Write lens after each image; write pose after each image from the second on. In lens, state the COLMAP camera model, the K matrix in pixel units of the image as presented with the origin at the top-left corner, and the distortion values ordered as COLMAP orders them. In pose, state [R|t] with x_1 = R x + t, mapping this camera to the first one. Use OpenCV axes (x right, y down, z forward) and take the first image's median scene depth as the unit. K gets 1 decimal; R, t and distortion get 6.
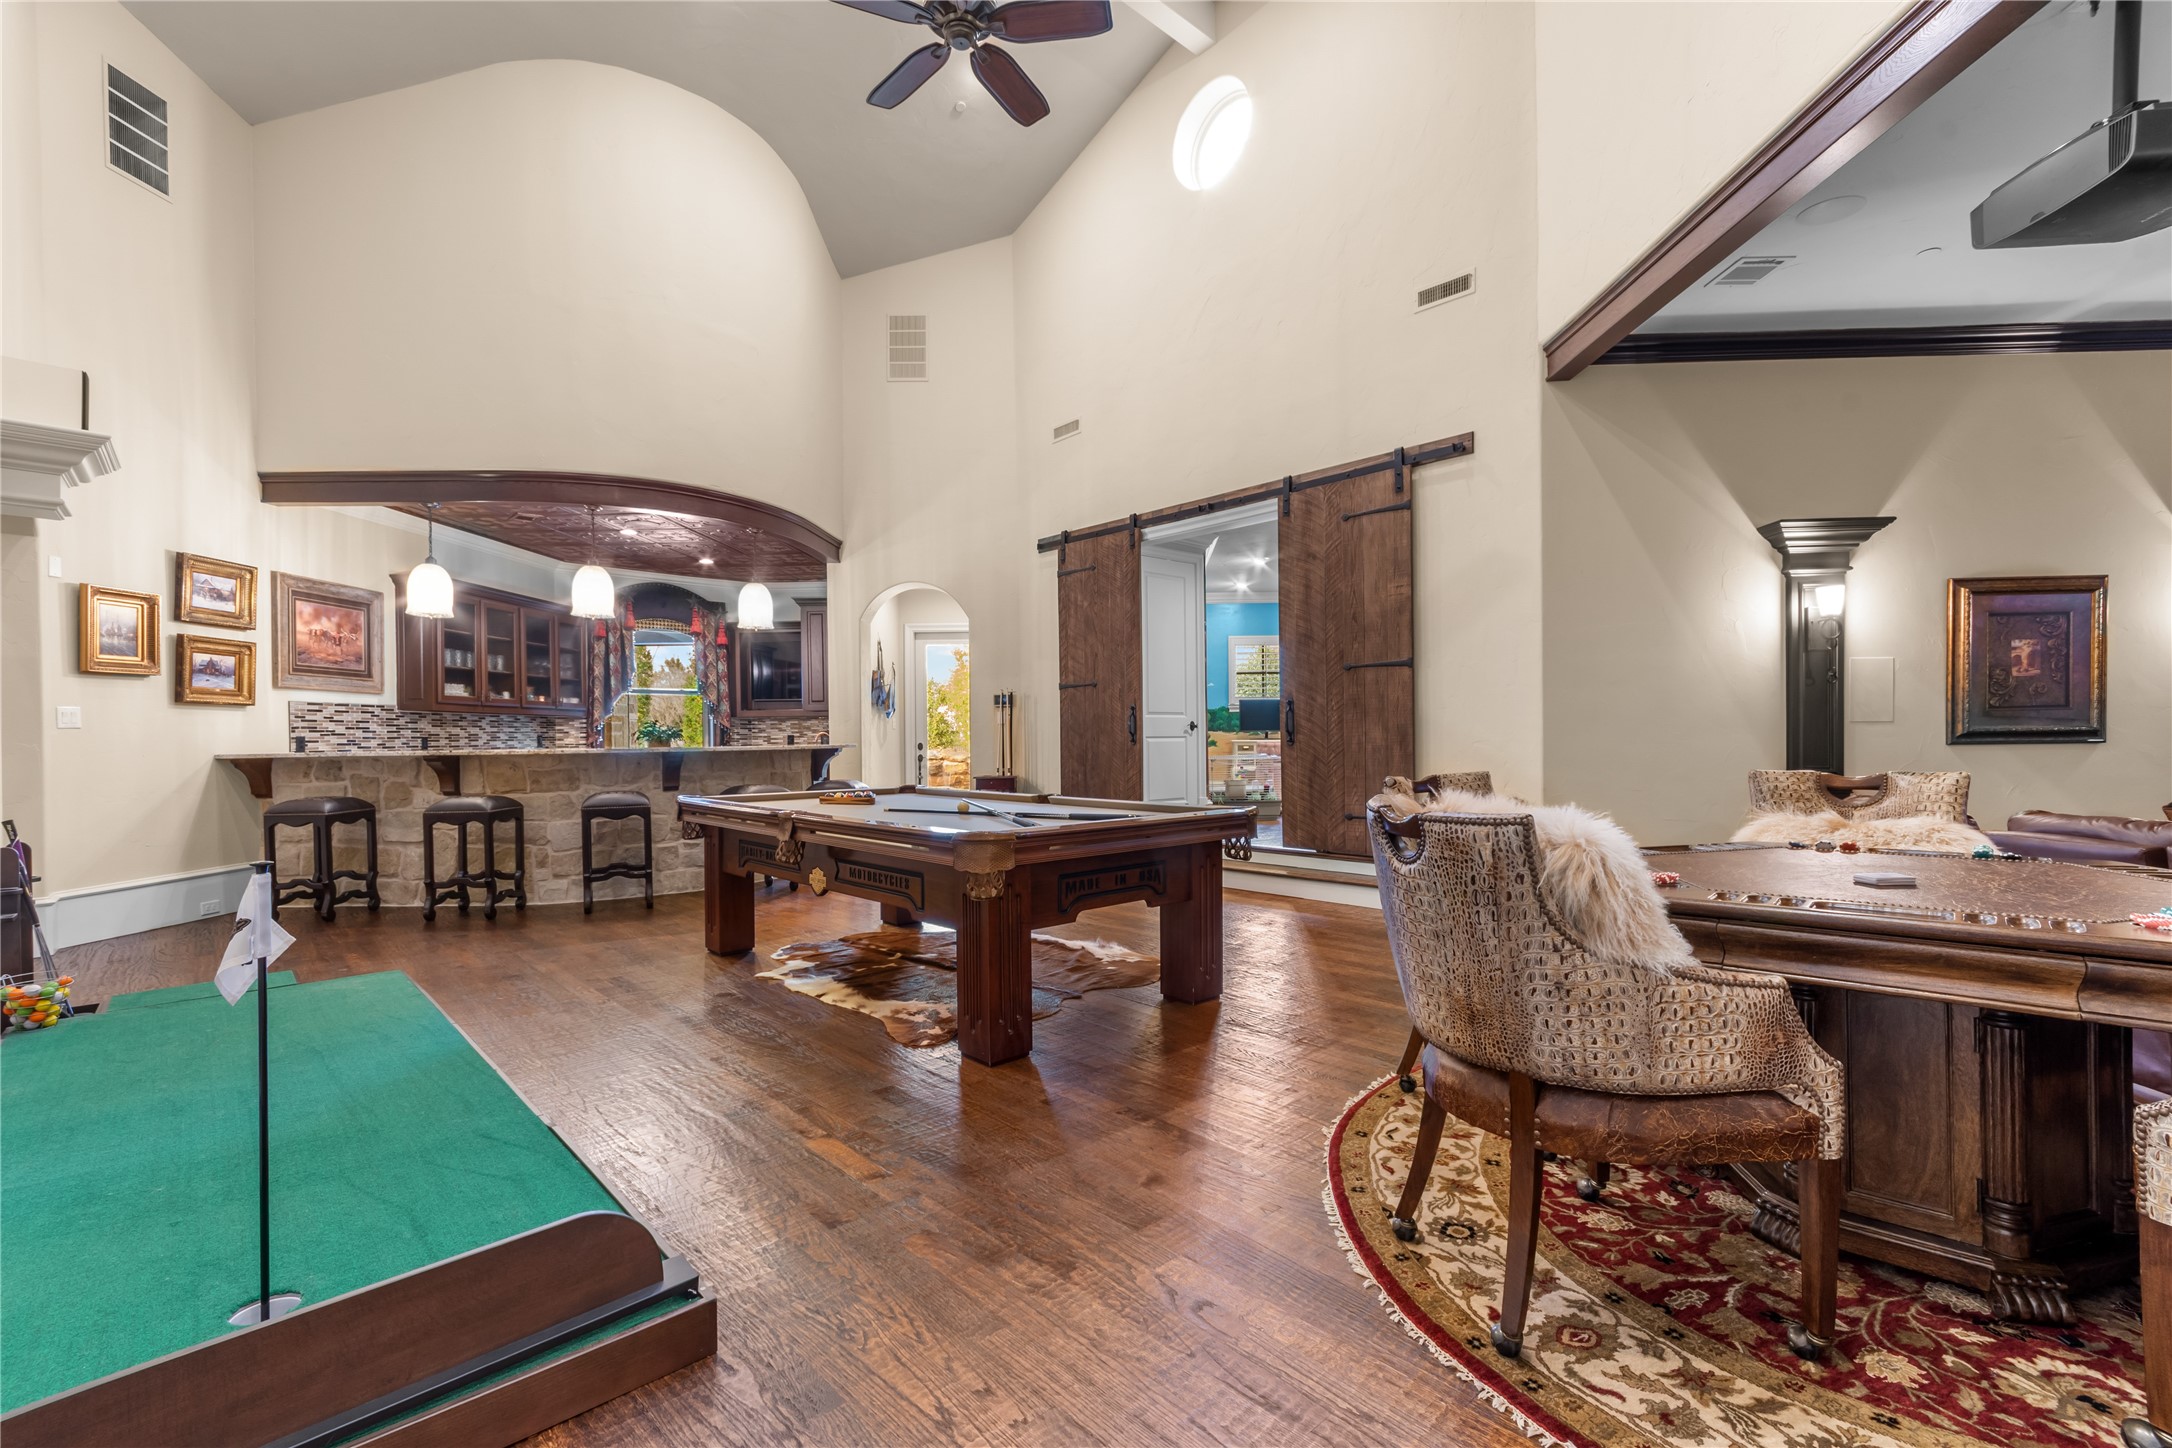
lens RADIAL K [[961.4, 0, 1092.7], [0, 961.4, 734.4], [0, 0, 1]] dist [-0.000937, 0.000174]
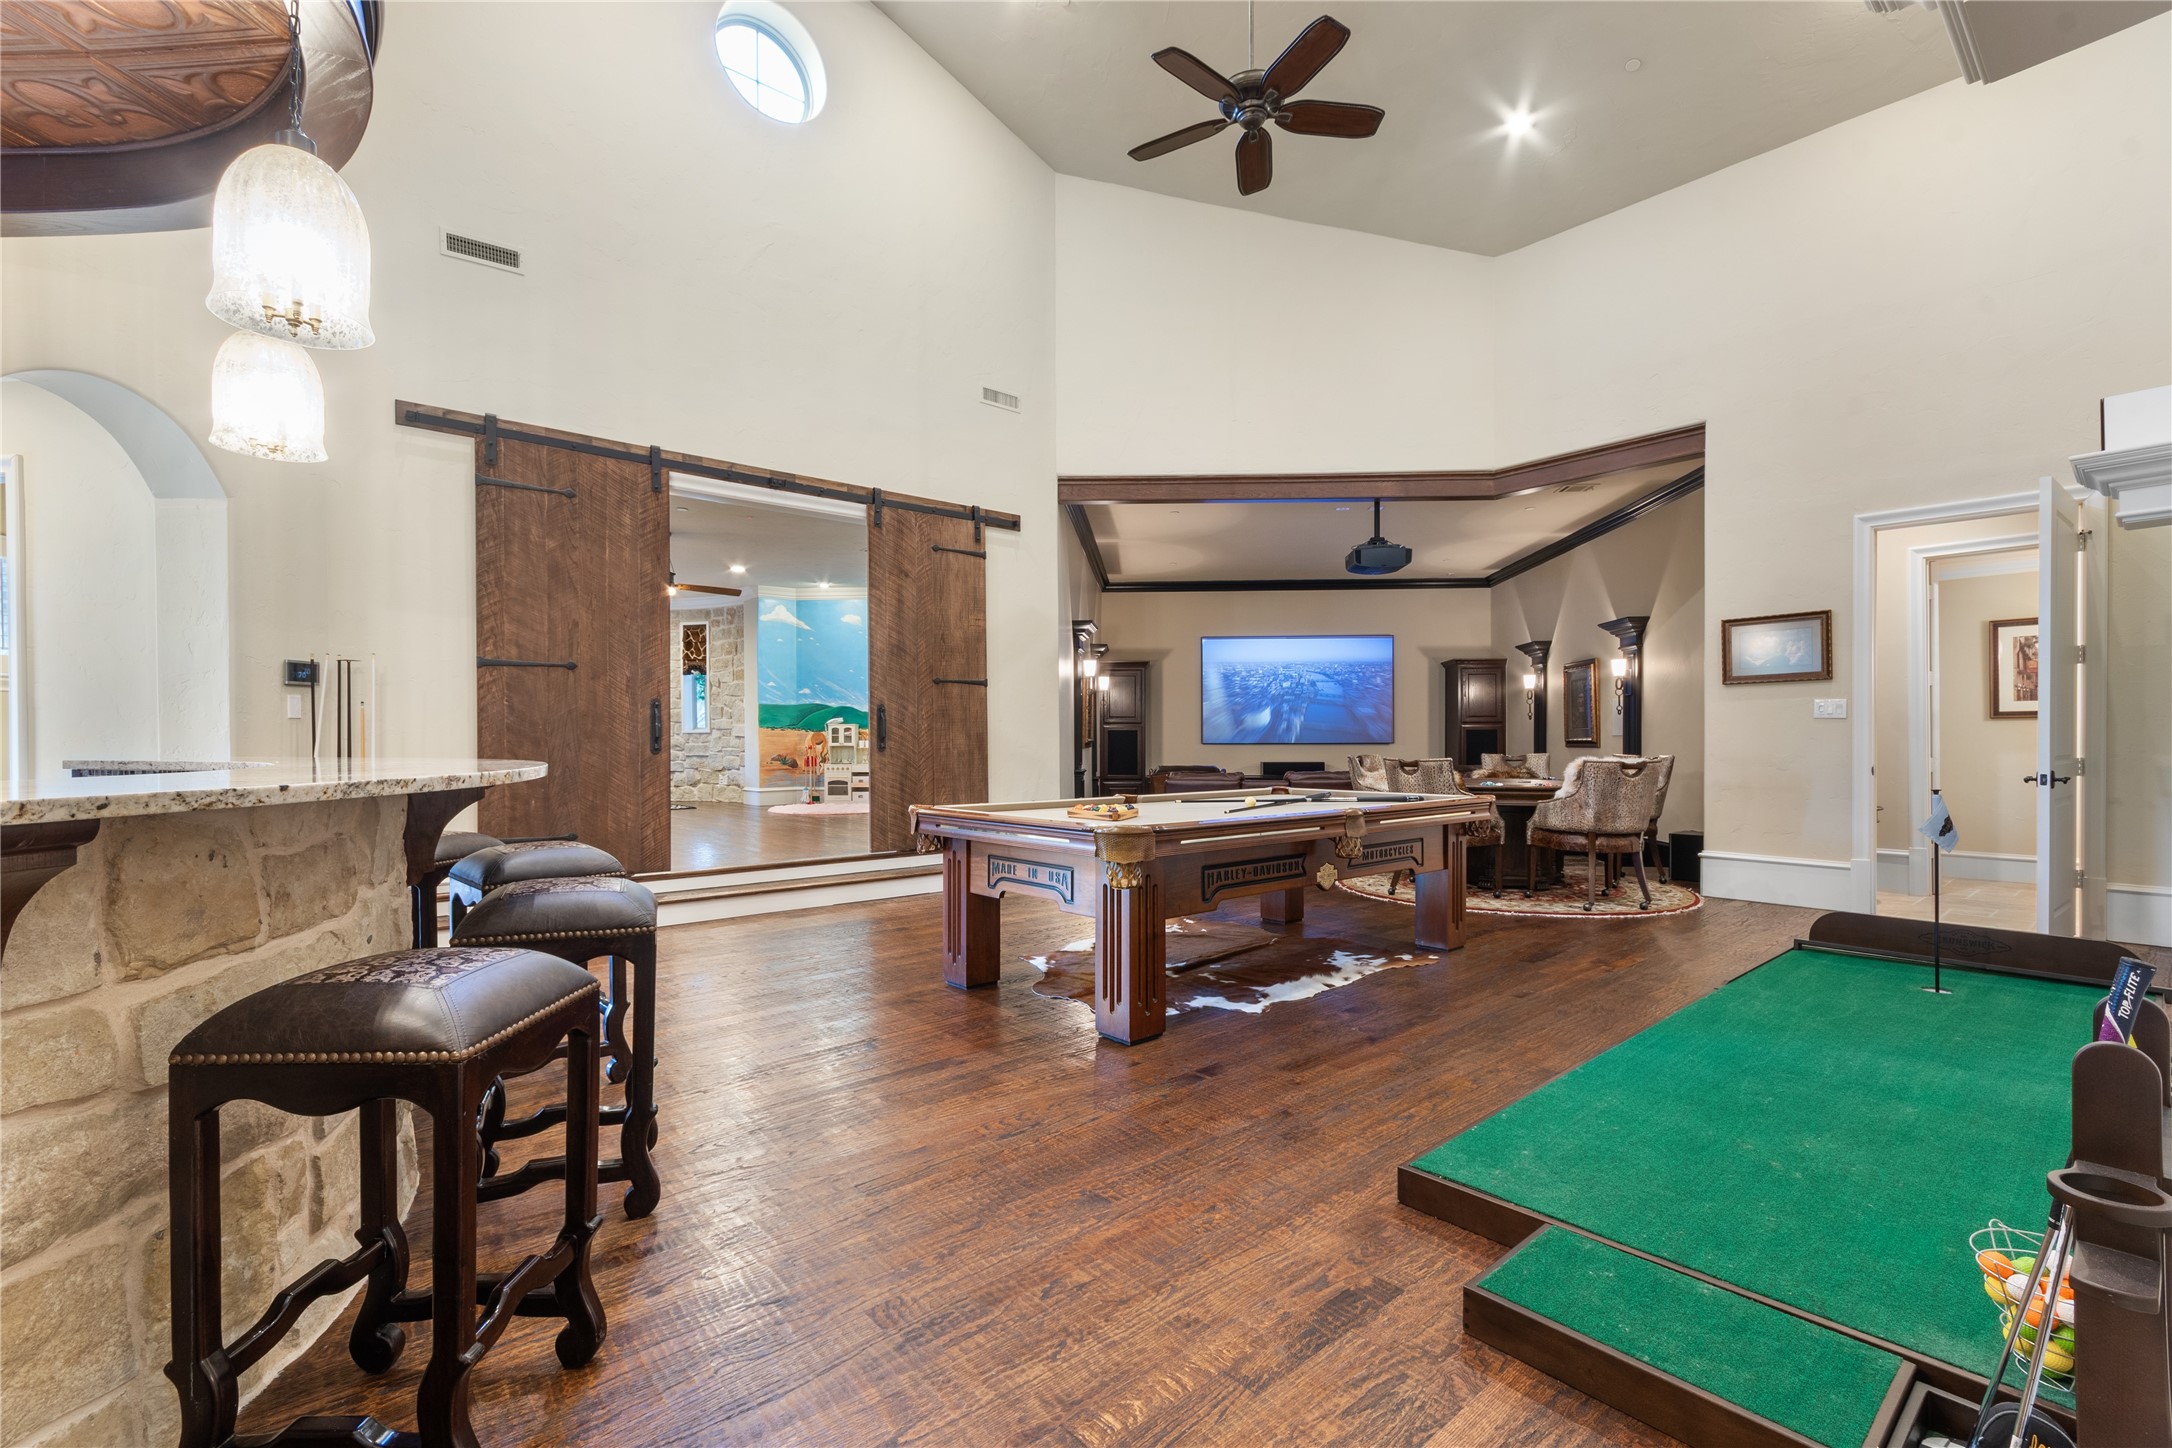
lens RADIAL K [[961.4, 0, 1091.3], [0, 961.4, 739.8], [0, 0, 1]] dist [-0.000937, 0.000174]
pose [[0.033750, 0.008182, 0.999397, -0.855846], [0.002119, 0.999964, -0.008258, 0.008347], [-0.999428, 0.002397, 0.033731, 0.783484]]
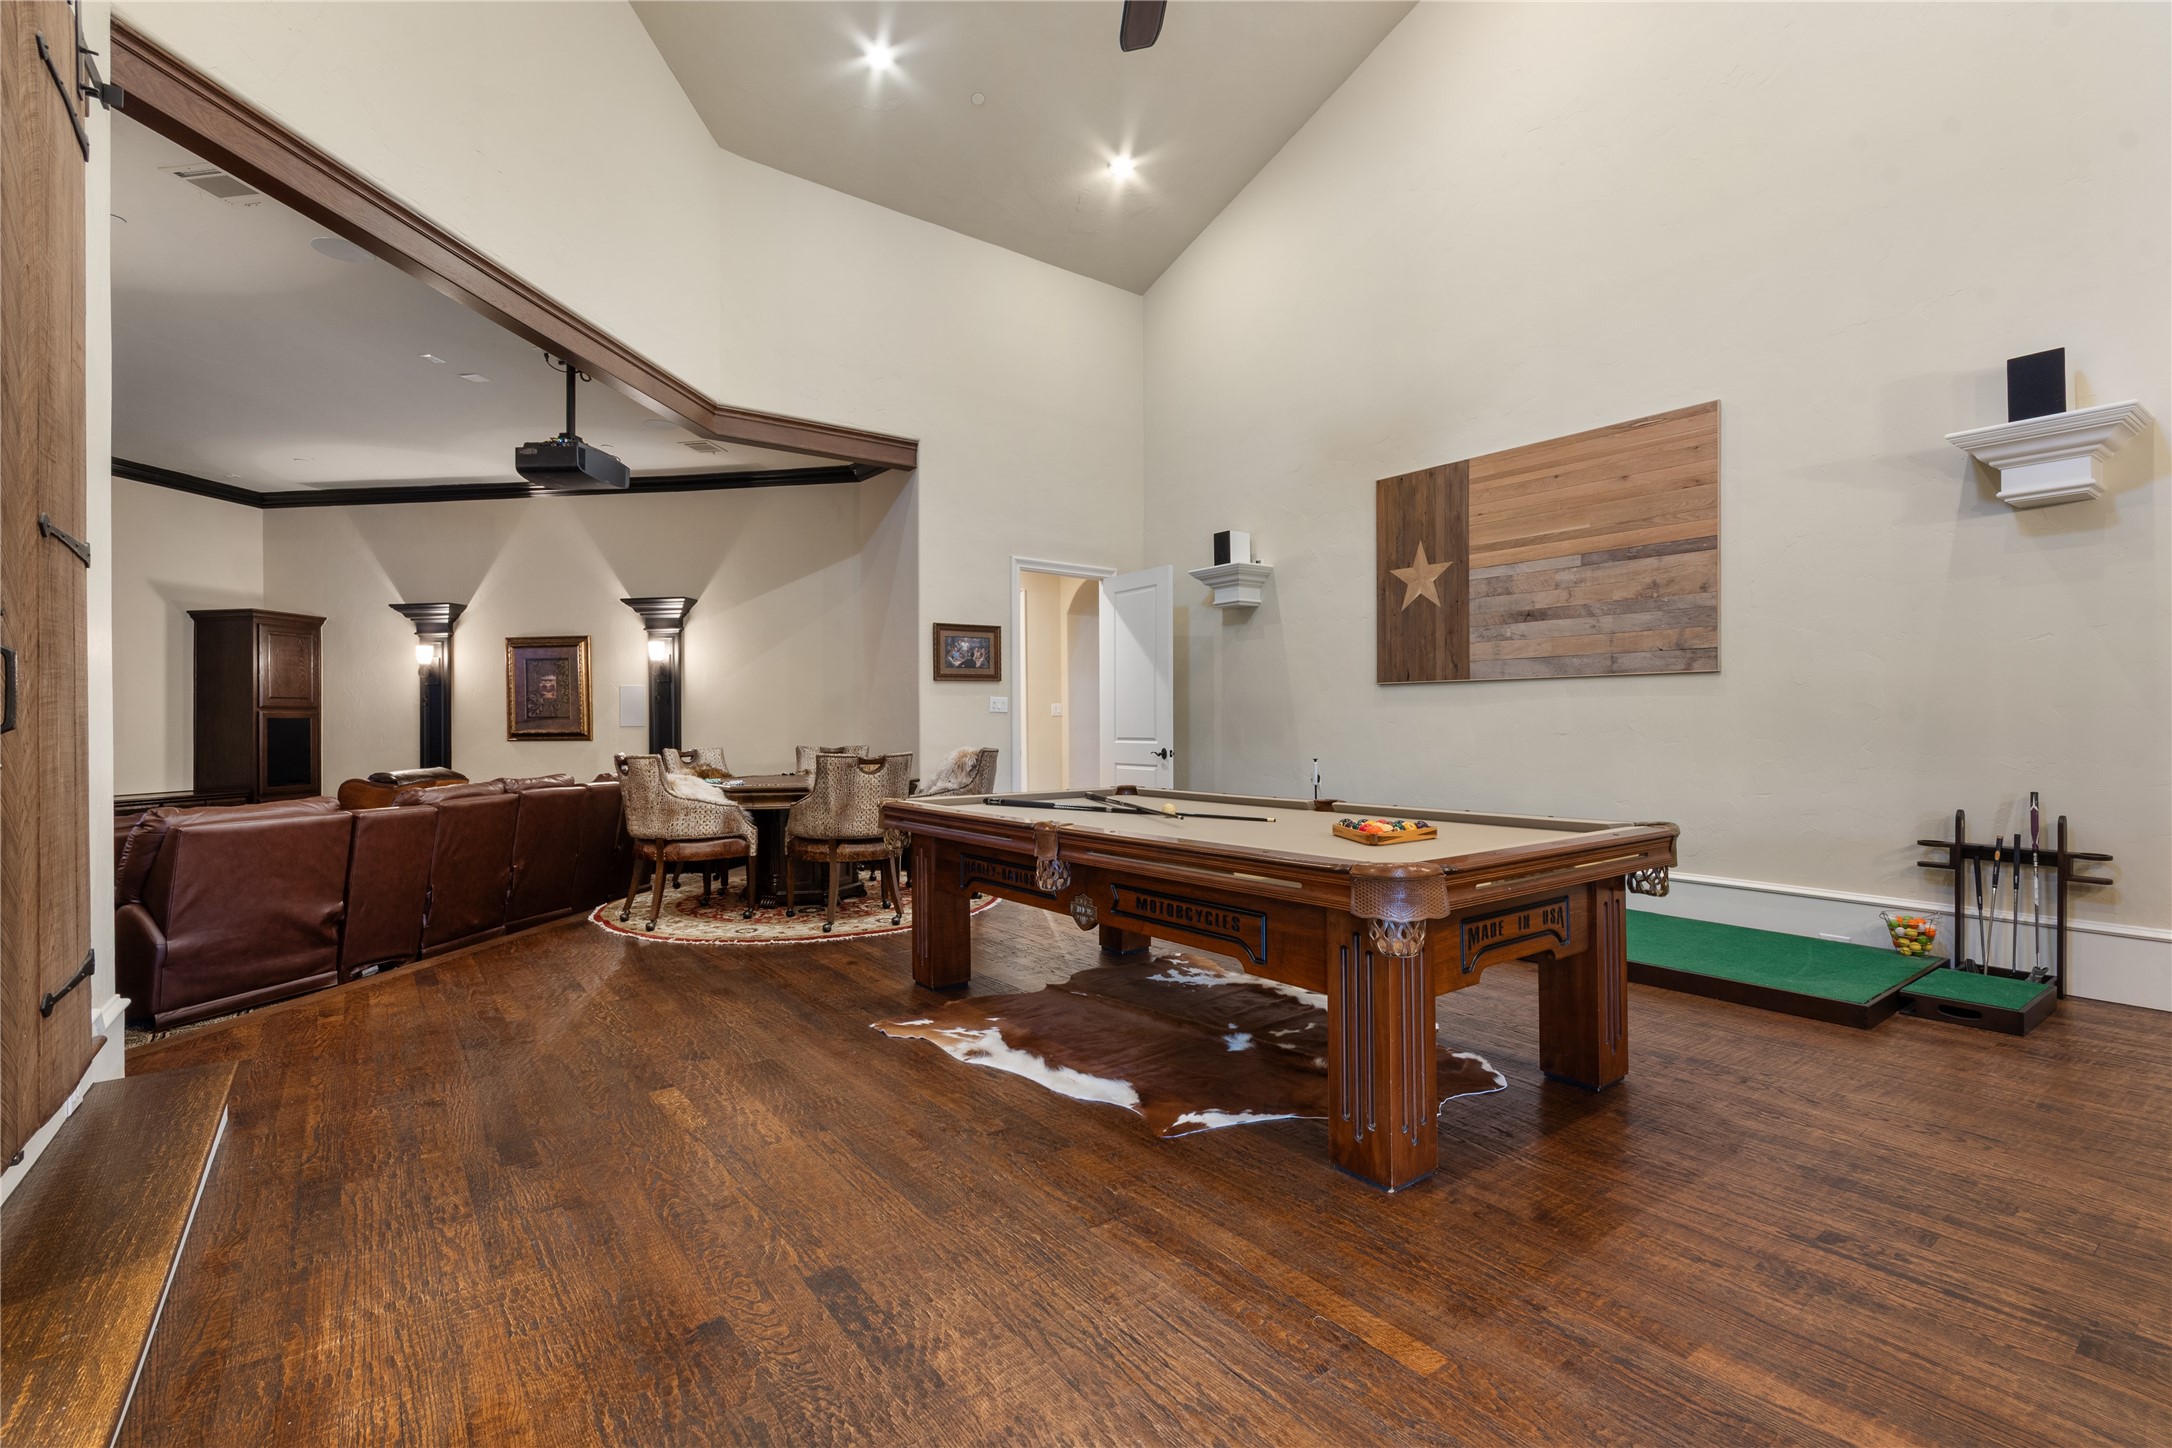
lens RADIAL K [[961.4, 0, 1086.2], [0, 961.4, 721.9], [0, 0, 1]] dist [-0.000937, 0.000174]
pose [[-0.994756, 0.013946, 0.101325, -0.101657], [0.013432, 0.999893, -0.005753, 0.001005], [-0.101394, -0.004362, -0.994837, 1.274128]]
